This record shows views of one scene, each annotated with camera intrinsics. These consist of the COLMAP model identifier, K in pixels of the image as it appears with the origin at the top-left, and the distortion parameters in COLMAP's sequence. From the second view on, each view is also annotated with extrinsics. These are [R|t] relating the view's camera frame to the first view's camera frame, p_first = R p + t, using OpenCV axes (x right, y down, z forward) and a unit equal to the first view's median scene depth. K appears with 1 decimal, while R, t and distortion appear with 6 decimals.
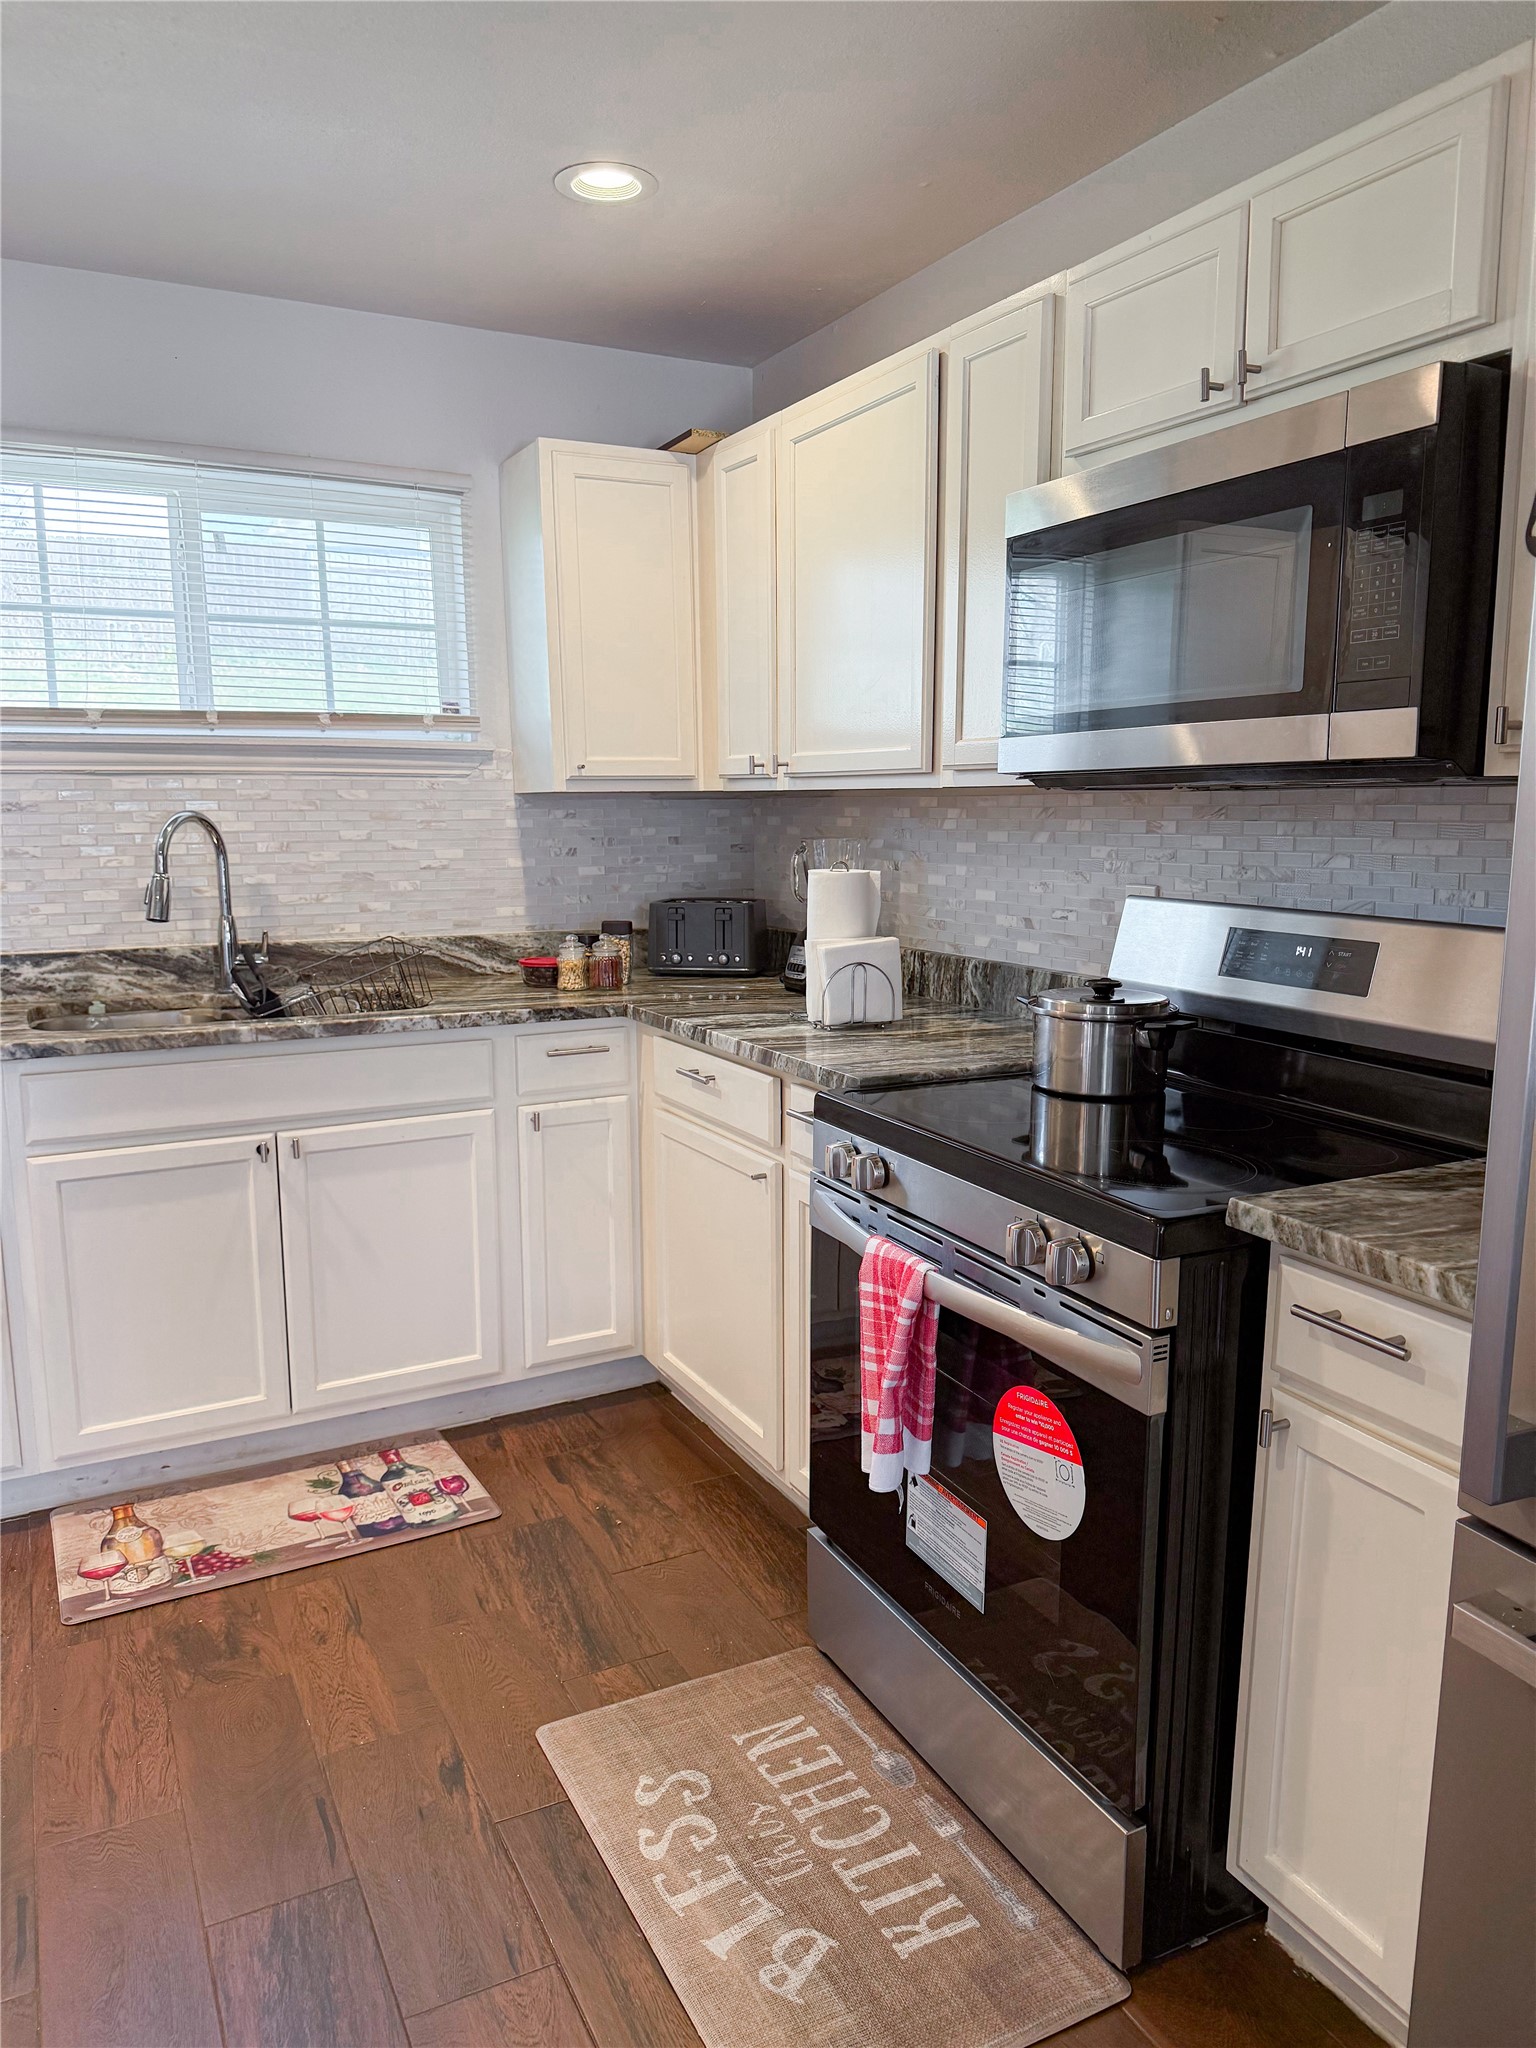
lens RADIAL K [[1409.3, 0, 768.0], [0, 1409.3, 1024.0], [0, 0, 1]] dist [0.076226, -0.109365]
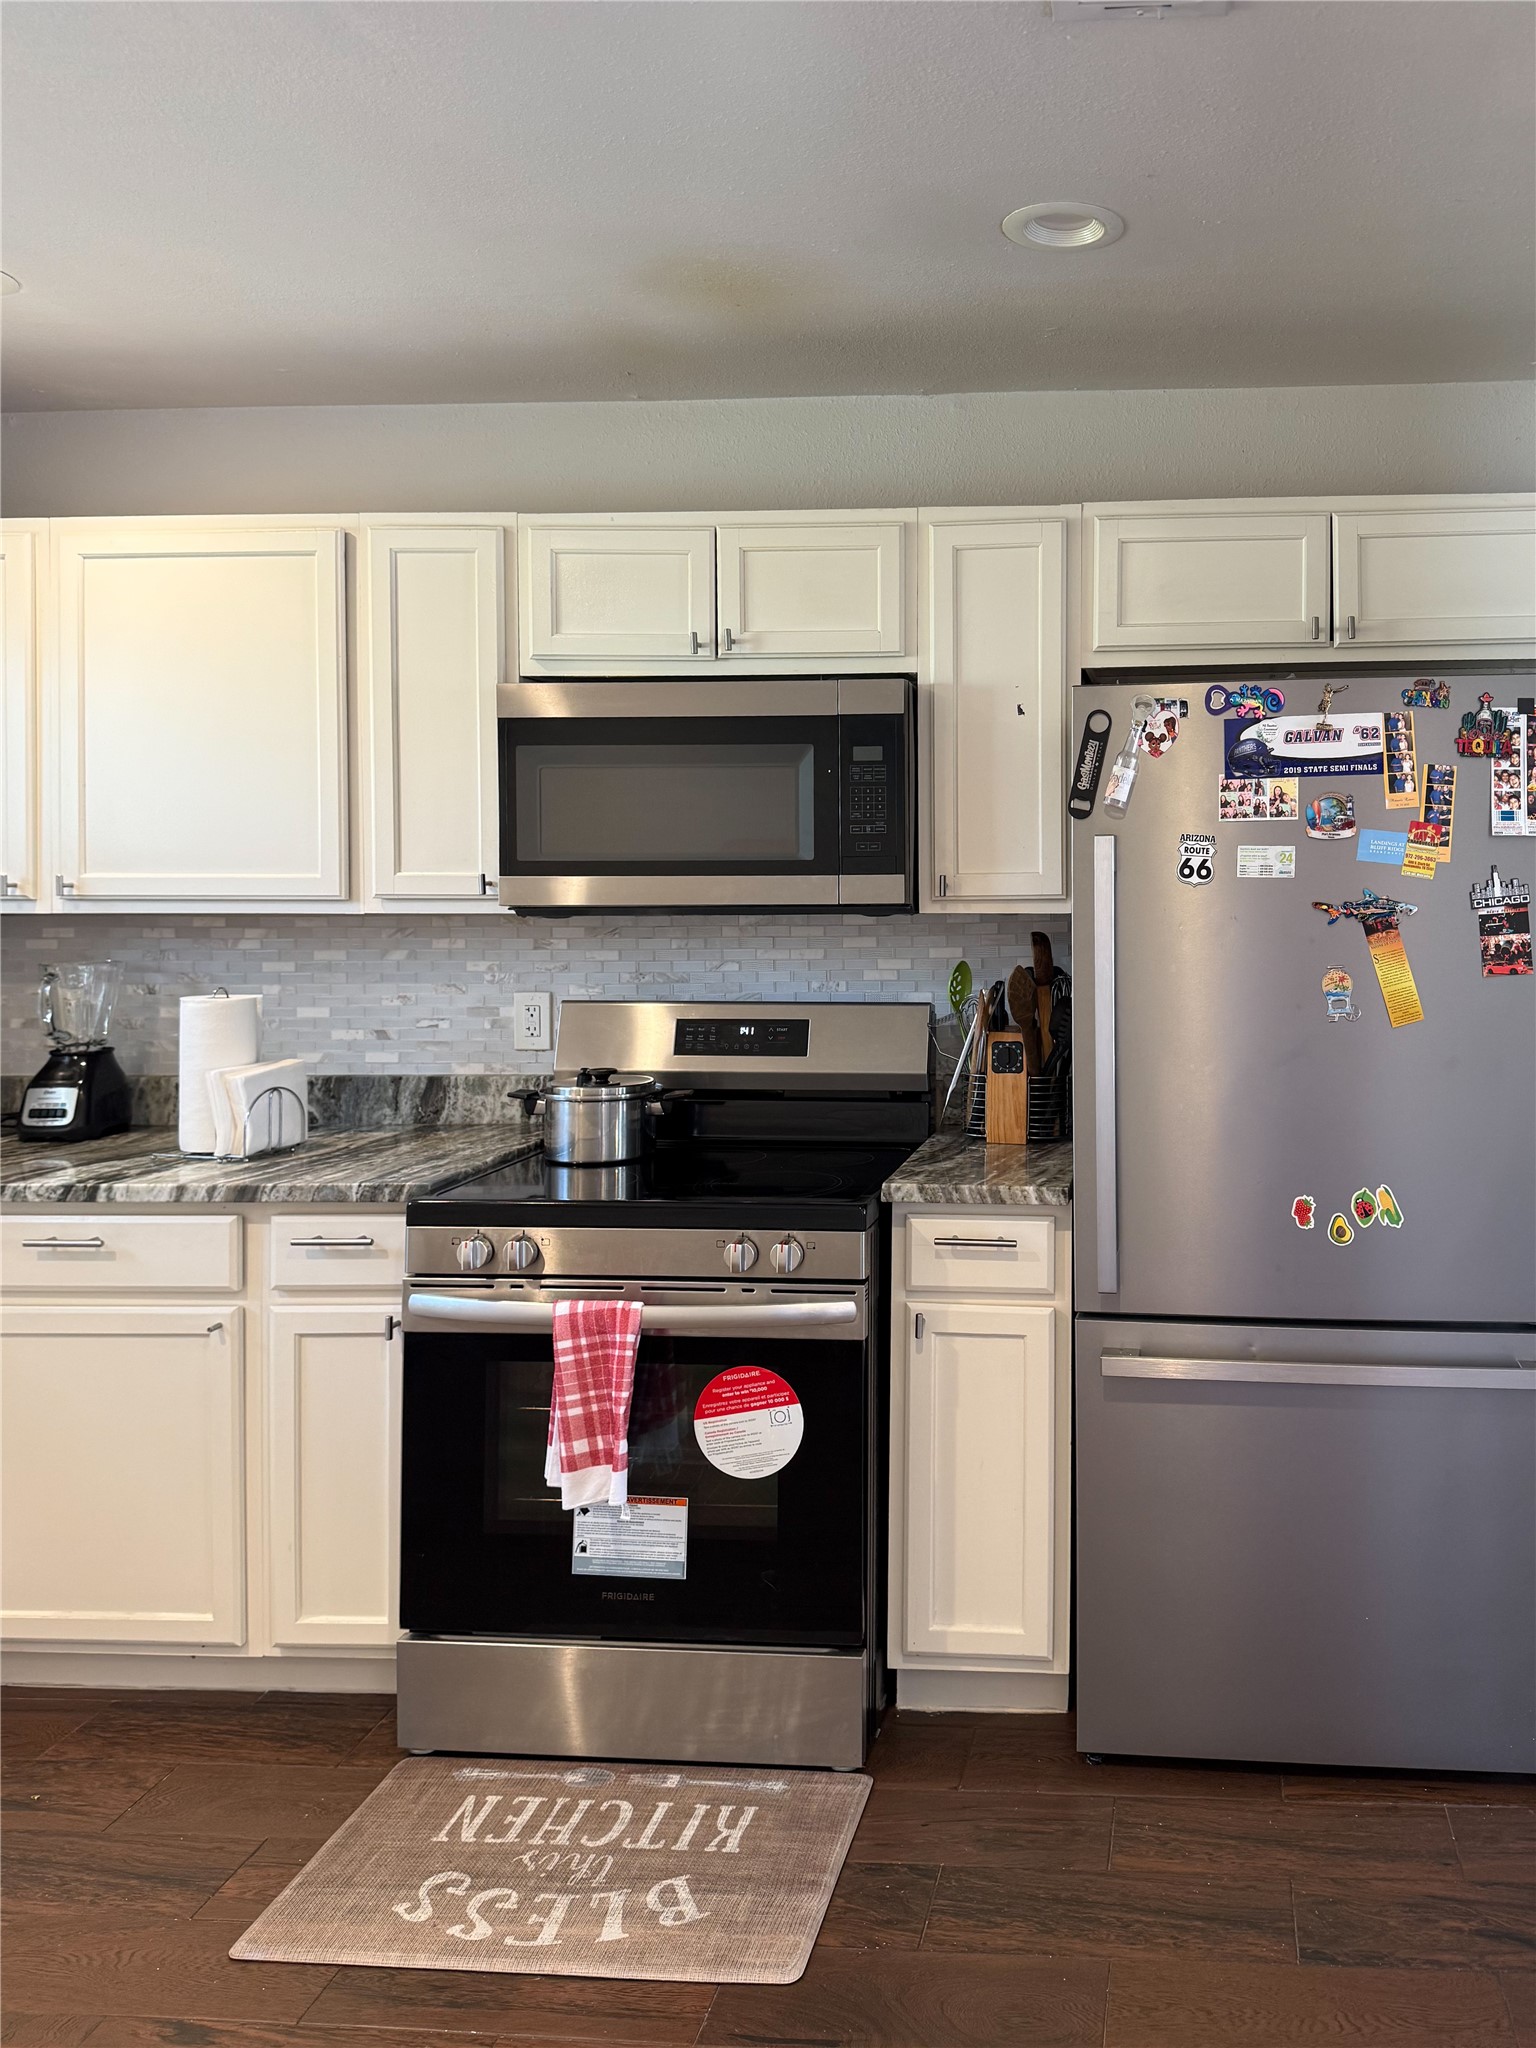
lens RADIAL K [[1504.5, 0, 1003.3], [0, 1504.5, 899.7], [0, 0, 1]] dist [0.081203, -0.070226]
pose [[0.562988, -0.014799, 0.826332, -0.552868], [0.134943, 0.988068, -0.074242, -0.025824], [-0.815374, 0.153305, 0.558268, -0.046292]]
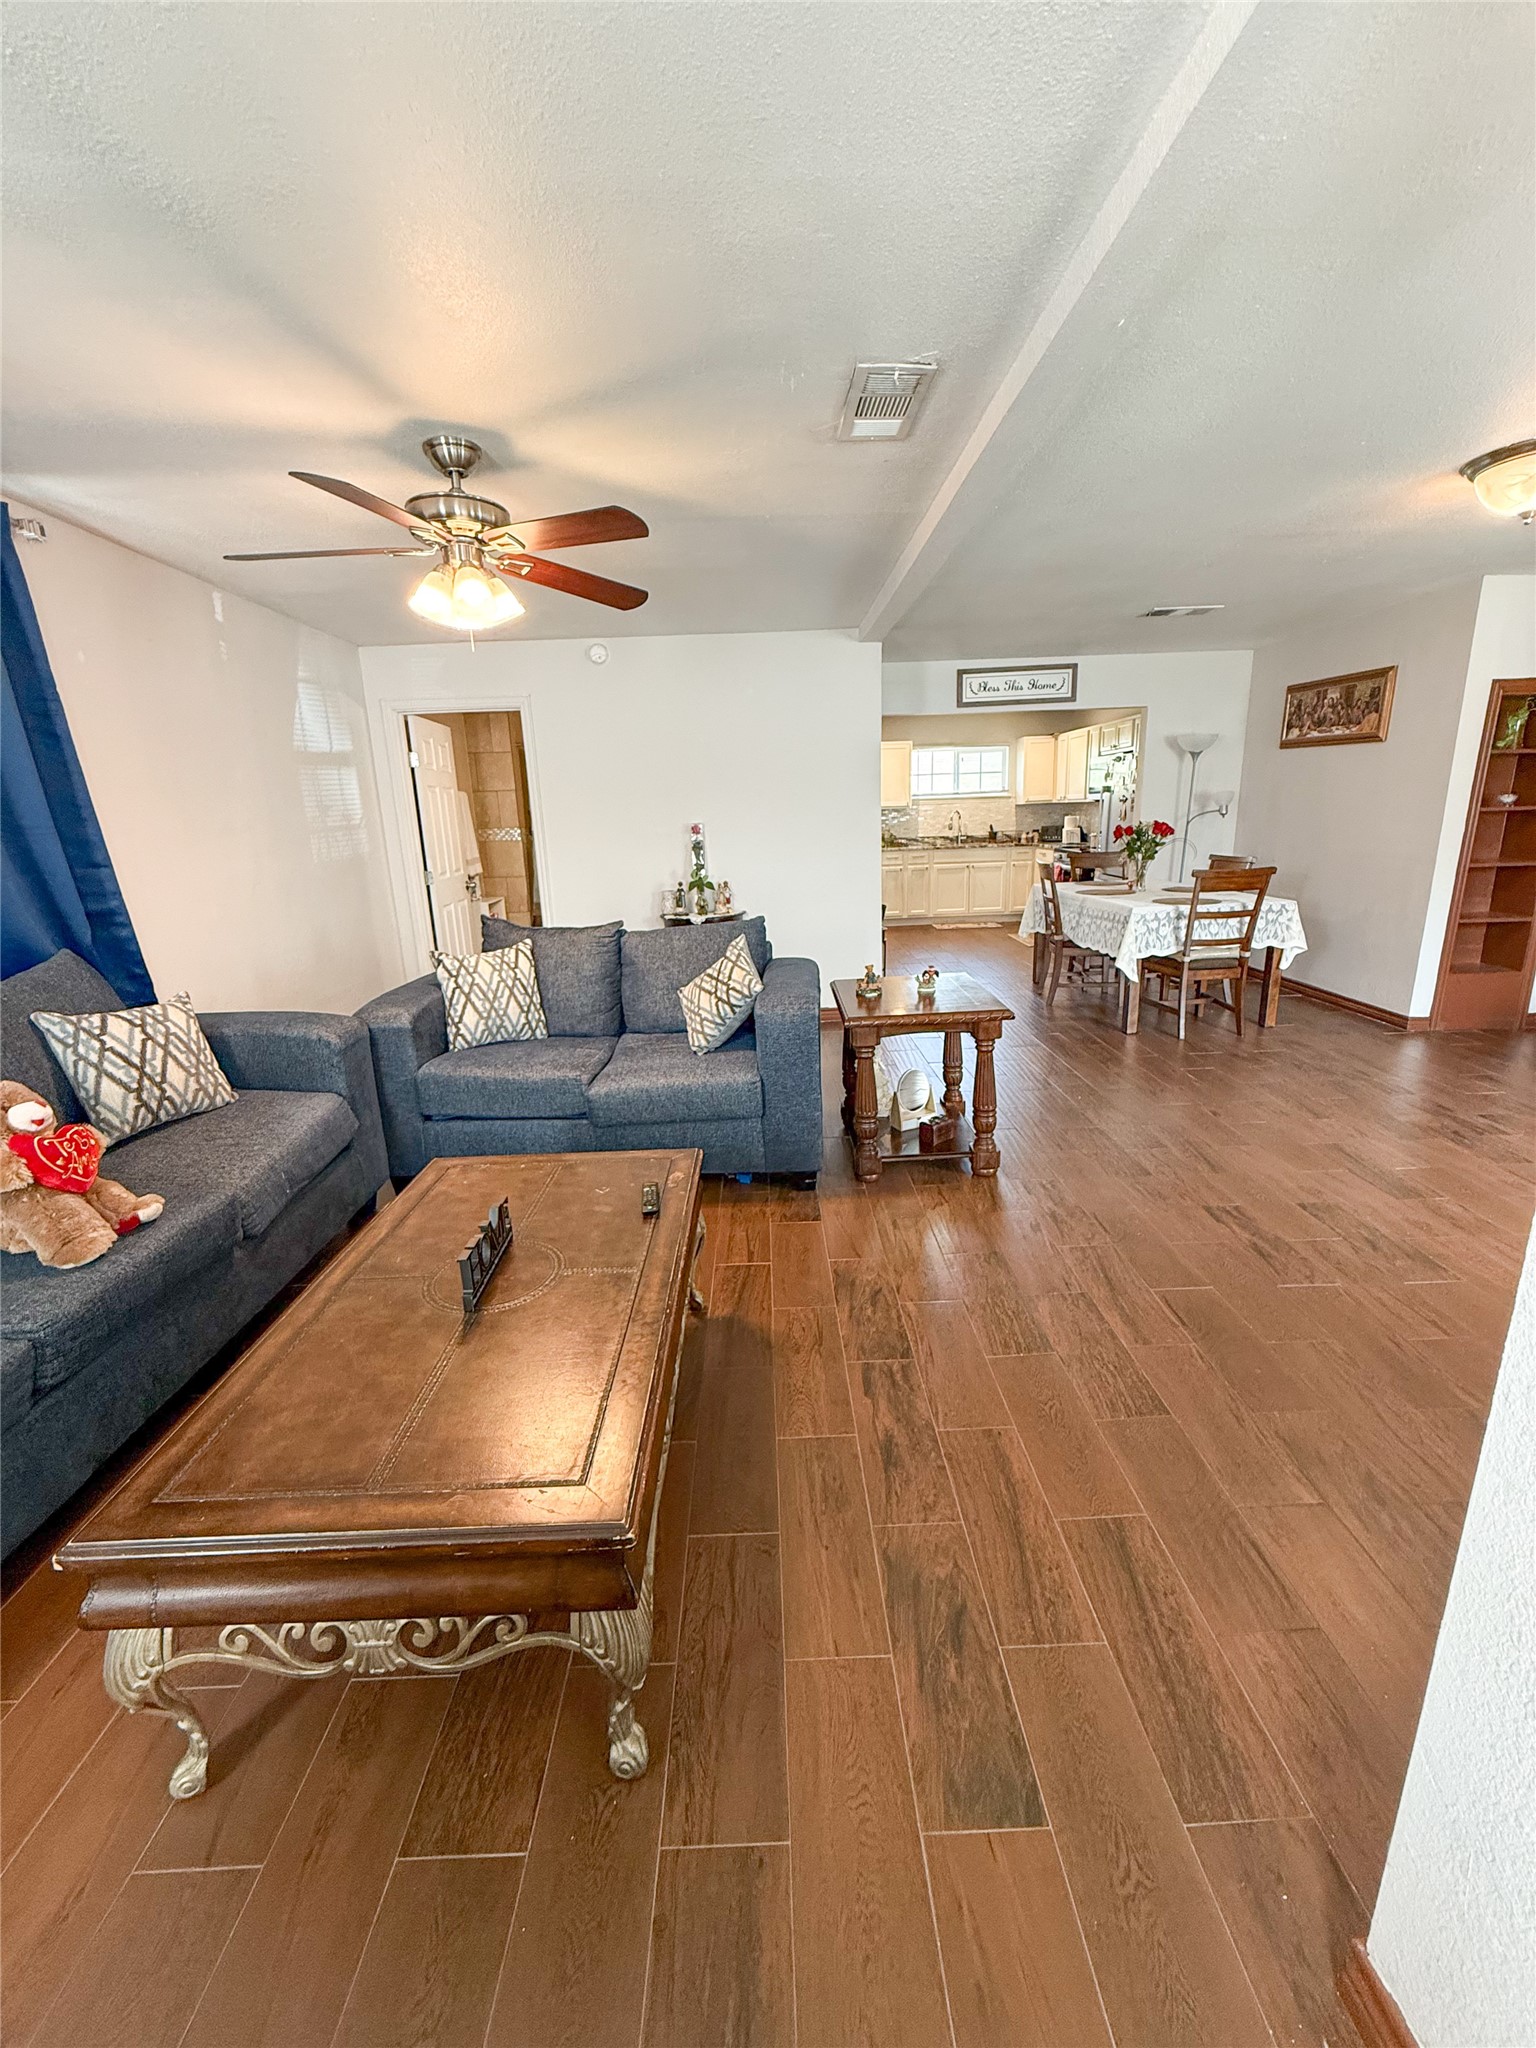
lens RADIAL K [[811.2, 0, 768.0], [0, 811.2, 1024.0], [0, 0, 1]] dist [0.000715, -0.000003]
pose [[0.885930, 0.086052, -0.455766, 0.594867], [-0.039149, 0.993005, 0.111389, 0.456356], [0.462163, -0.080840, 0.883103, -2.837926]]
